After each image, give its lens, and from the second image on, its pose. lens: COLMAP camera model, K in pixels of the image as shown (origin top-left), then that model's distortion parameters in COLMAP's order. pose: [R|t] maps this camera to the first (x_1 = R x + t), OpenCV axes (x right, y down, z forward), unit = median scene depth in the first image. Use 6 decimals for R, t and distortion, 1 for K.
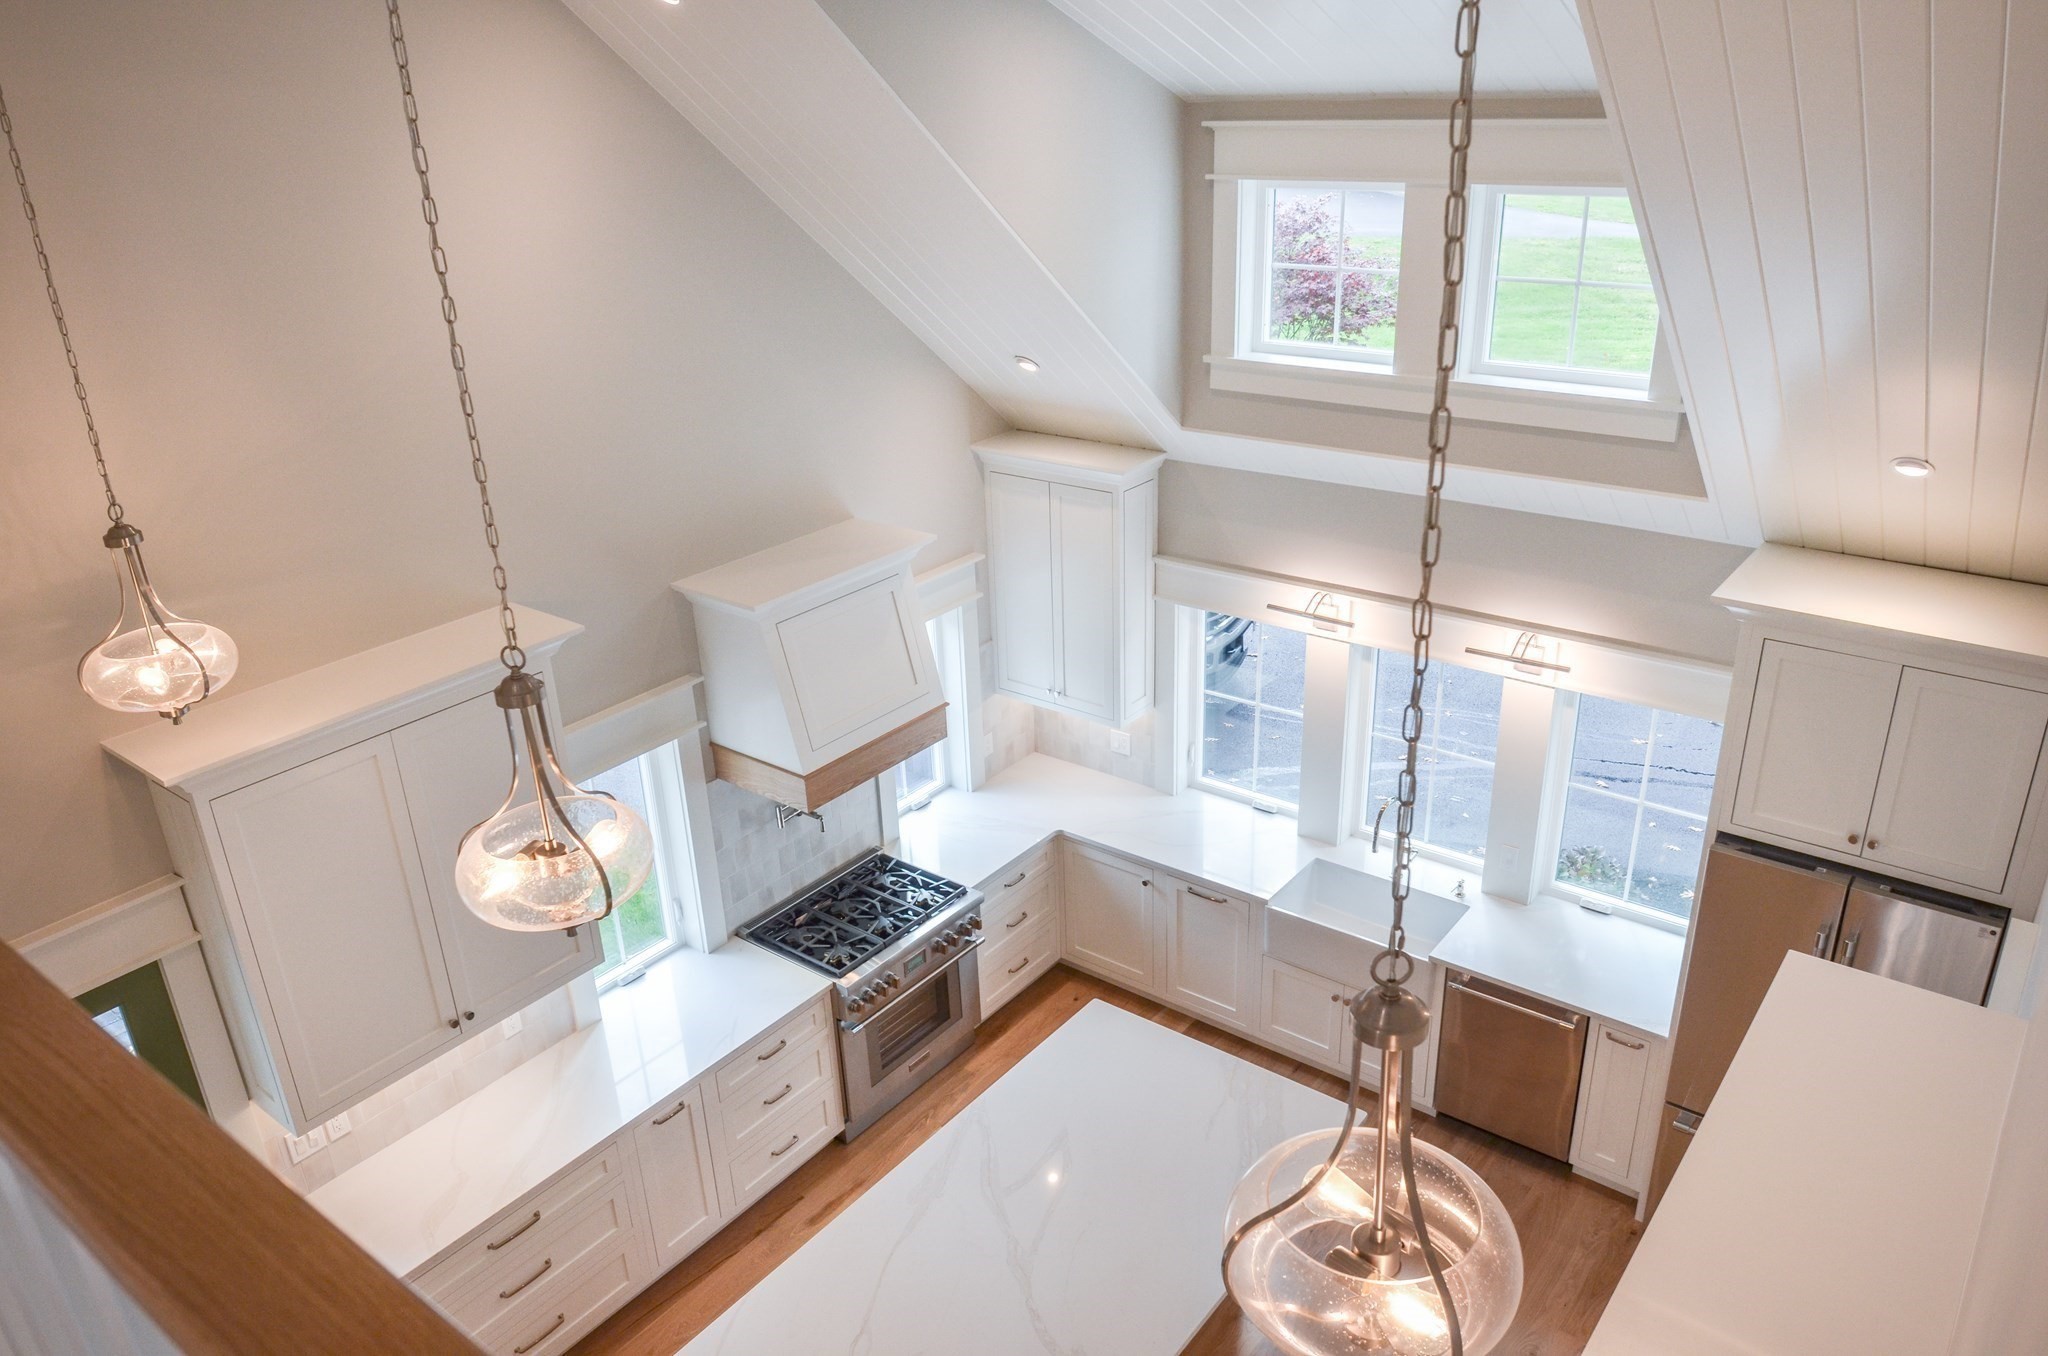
lens RADIAL K [[1435.7, 0, 1010.6], [0, 1435.7, 703.3], [0, 0, 1]] dist [0.010710, -0.050211]
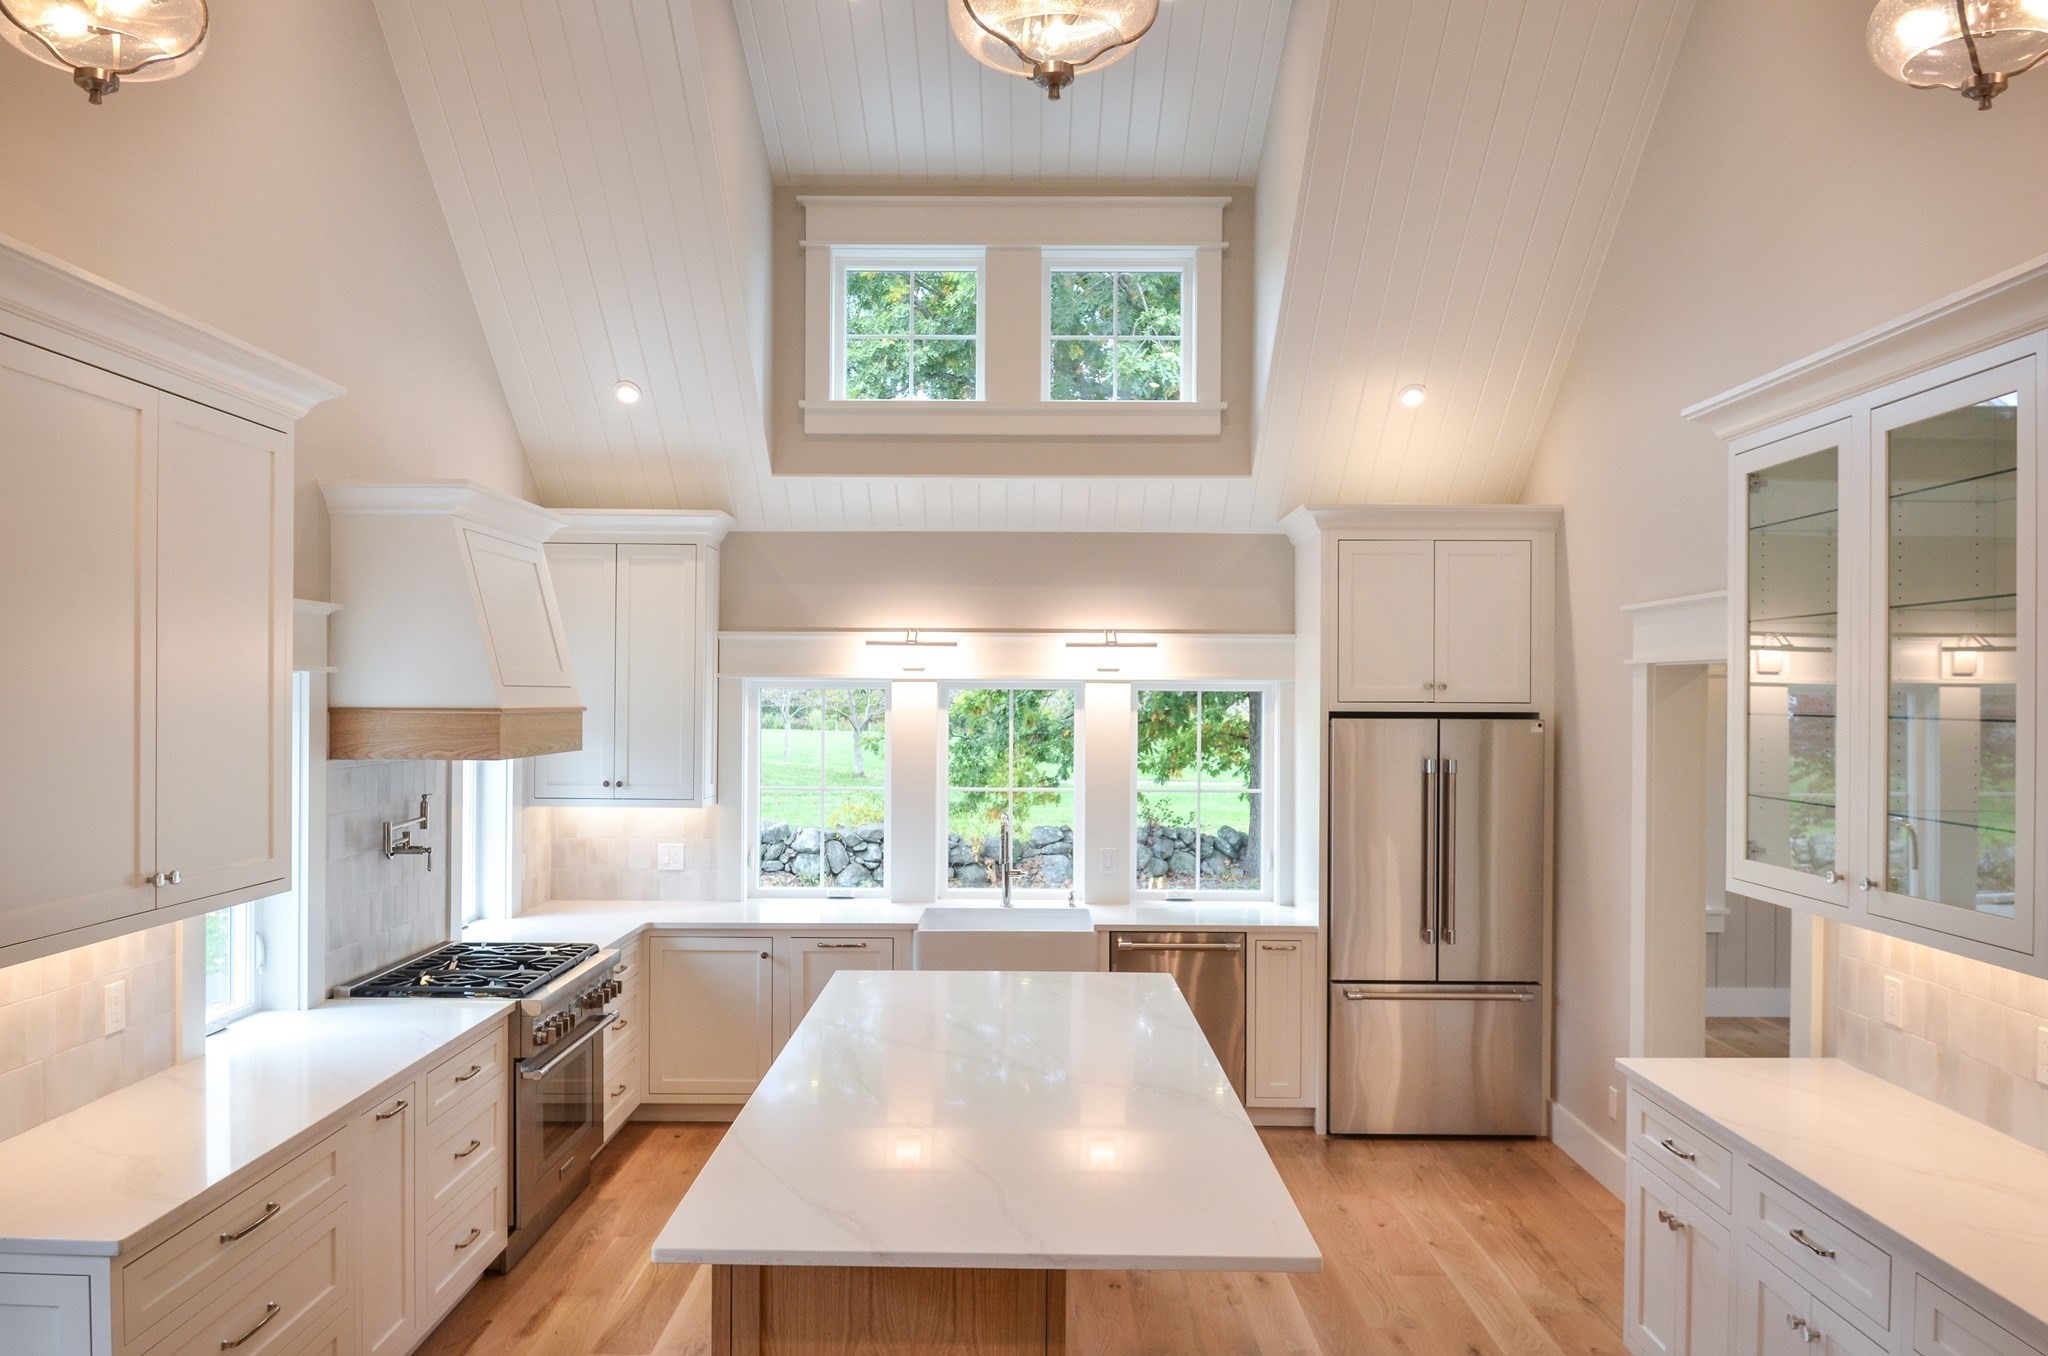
lens RADIAL K [[1435.7, 0, 1010.6], [0, 1435.7, 703.3], [0, 0, 1]] dist [0.010710, -0.050211]
pose [[0.786674, 0.043611, 0.615826, -0.377209], [0.220034, 0.912191, -0.345676, 0.356194], [-0.576827, 0.407437, 0.708001, 0.231035]]
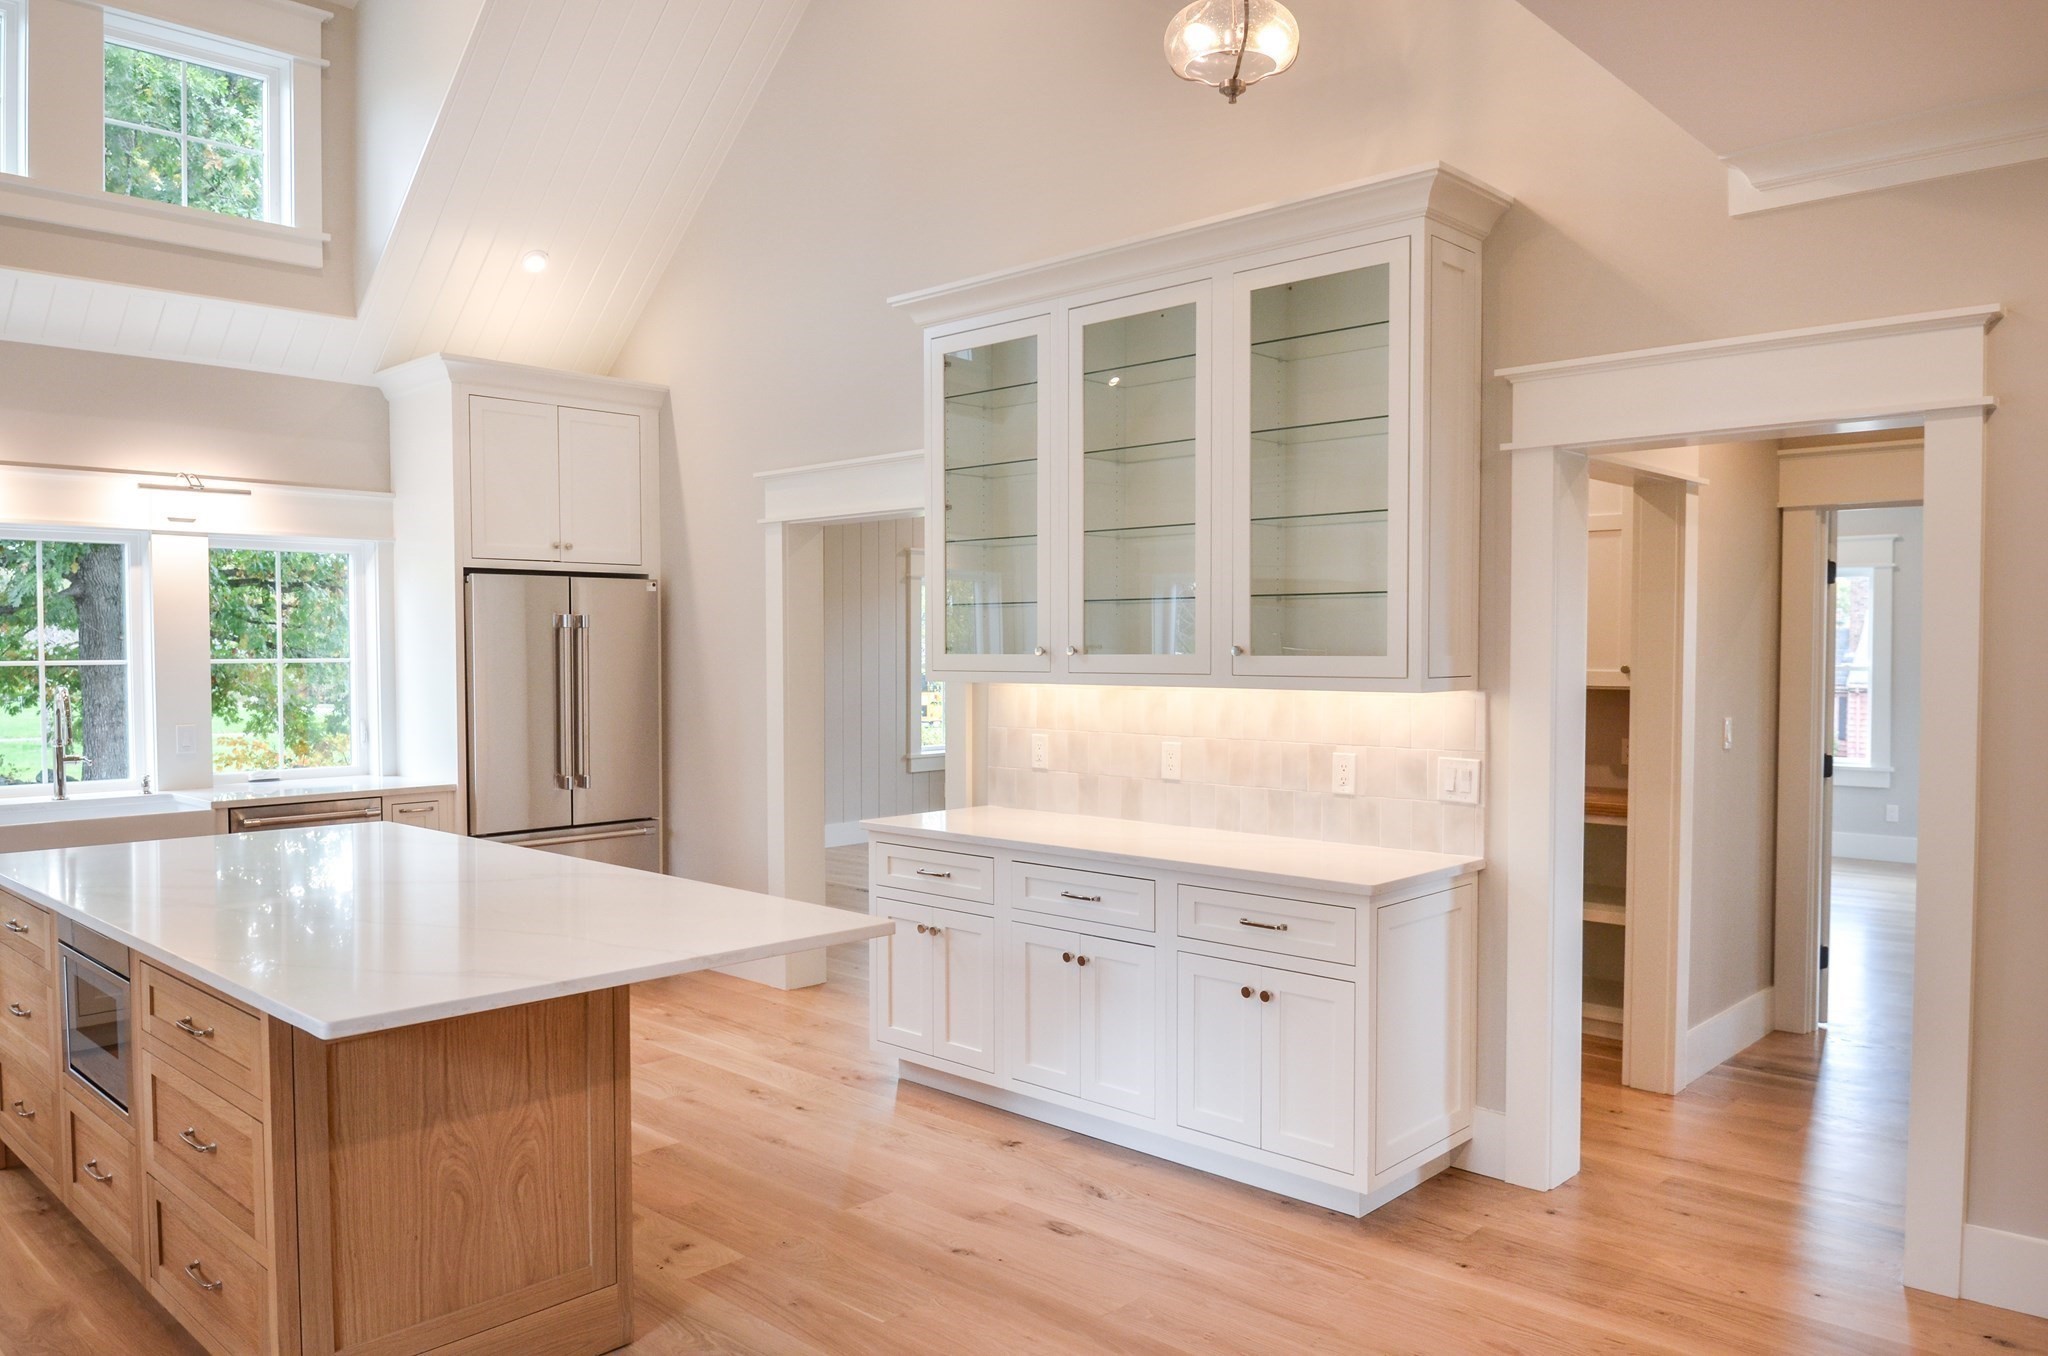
lens RADIAL K [[1435.7, 0, 1010.6], [0, 1435.7, 703.3], [0, 0, 1]] dist [0.010710, -0.050211]
pose [[0.091961, 0.002392, 0.995760, -0.538506], [0.410959, 0.910770, -0.040141, 0.345936], [-0.907004, 0.412908, 0.082773, 0.423006]]
